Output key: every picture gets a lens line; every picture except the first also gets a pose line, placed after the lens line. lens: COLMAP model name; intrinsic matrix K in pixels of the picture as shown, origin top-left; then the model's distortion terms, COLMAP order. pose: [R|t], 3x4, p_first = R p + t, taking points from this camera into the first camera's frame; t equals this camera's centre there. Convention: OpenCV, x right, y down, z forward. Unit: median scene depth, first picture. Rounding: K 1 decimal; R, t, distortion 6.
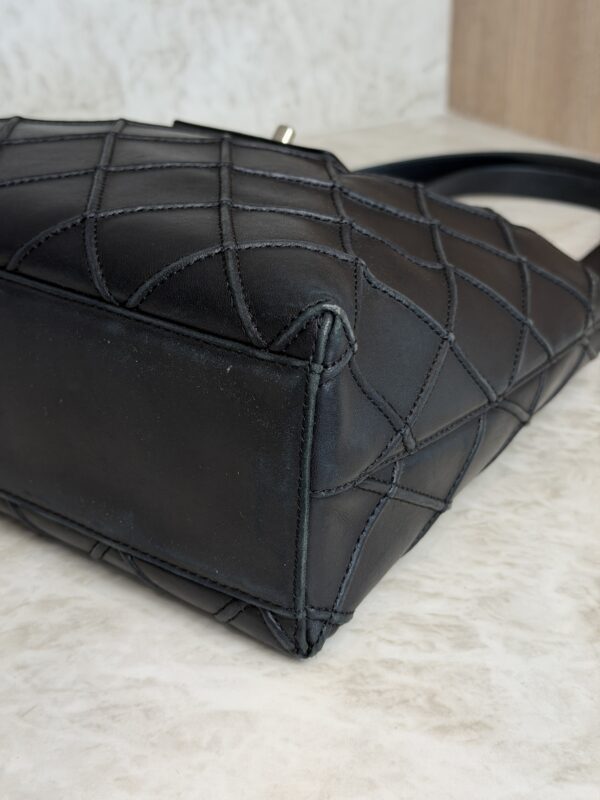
lens RADIAL K [[1149.8, 0, 310.5], [0, 1149.8, 407.8], [0, 0, 1]] dist [0.111486, 0.000000]
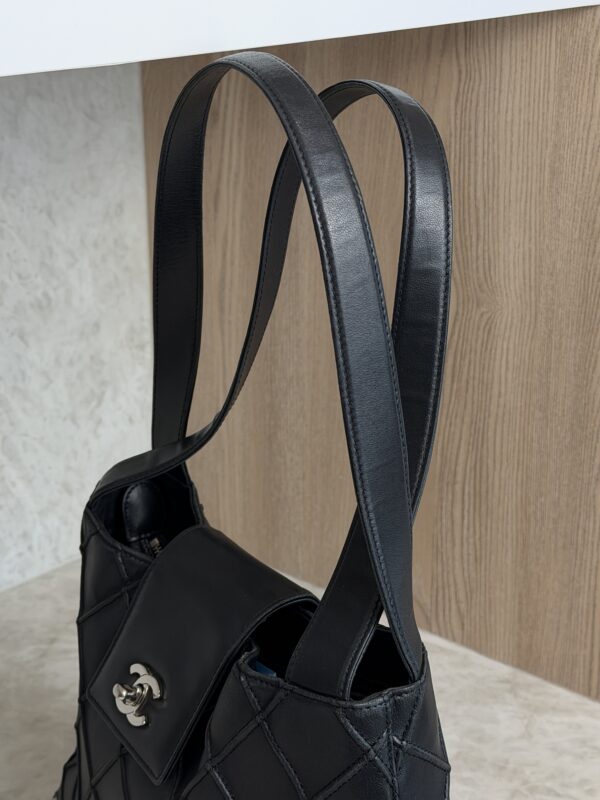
lens RADIAL K [[1410.6, 0, 304.0], [0, 1410.6, 402.3], [0, 0, 1]] dist [0.150513, 0.000000]
pose [[0.952879, -0.092629, 0.288864, -0.330836], [0.122359, 0.988702, -0.086584, -0.616954], [-0.277580, 0.117849, 0.953447, -0.805917]]
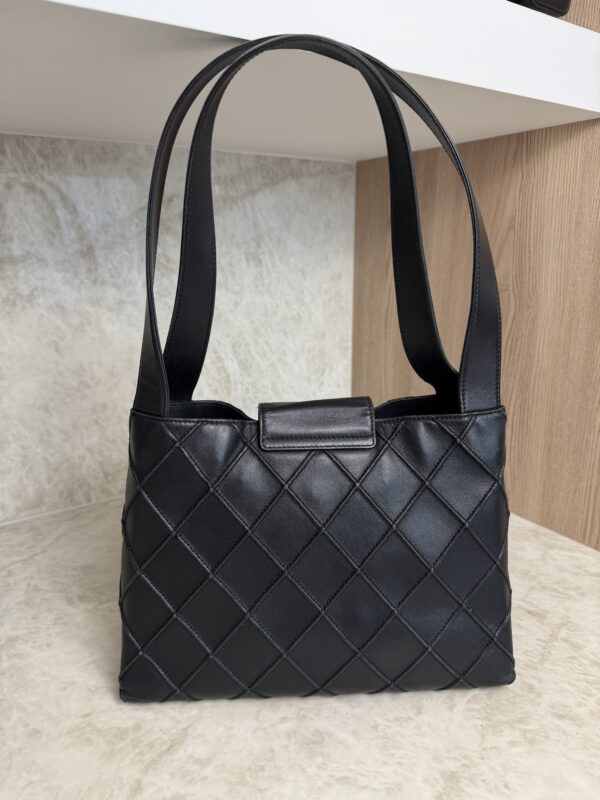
lens RADIAL K [[578.8, 0, 306.9], [0, 578.8, 403.1], [0, 0, 1]] dist [-0.010727, -0.018738]
pose [[0.998790, -0.004517, 0.048963, -0.044341], [0.013690, 0.981943, -0.188681, -0.331228], [-0.047227, 0.189123, 0.980817, -0.130210]]
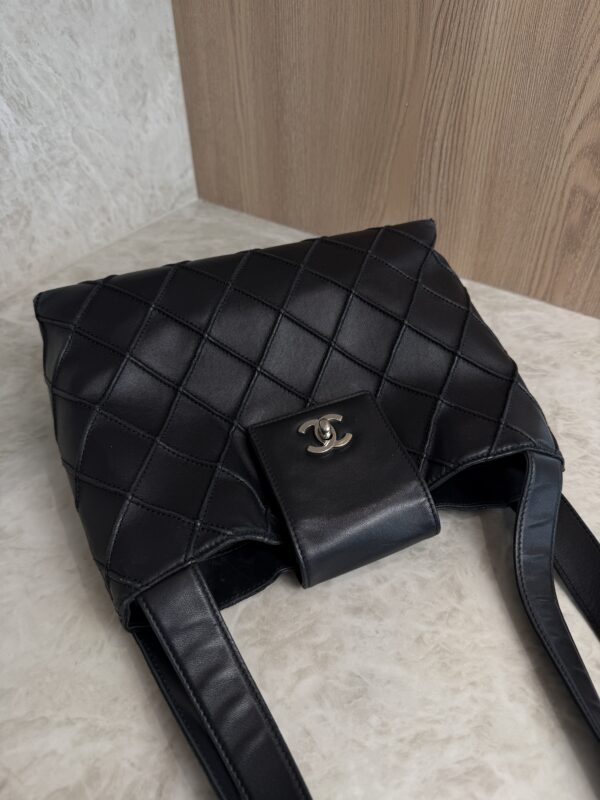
lens RADIAL K [[578.8, 0, 297.8], [0, 578.8, 391.4], [0, 0, 1]] dist [-0.010727, -0.018738]
pose [[0.911161, -0.272255, 0.309295, -0.190413], [0.184663, 0.940828, 0.284154, -0.543578], [-0.368355, -0.201794, 0.907520, 0.499778]]
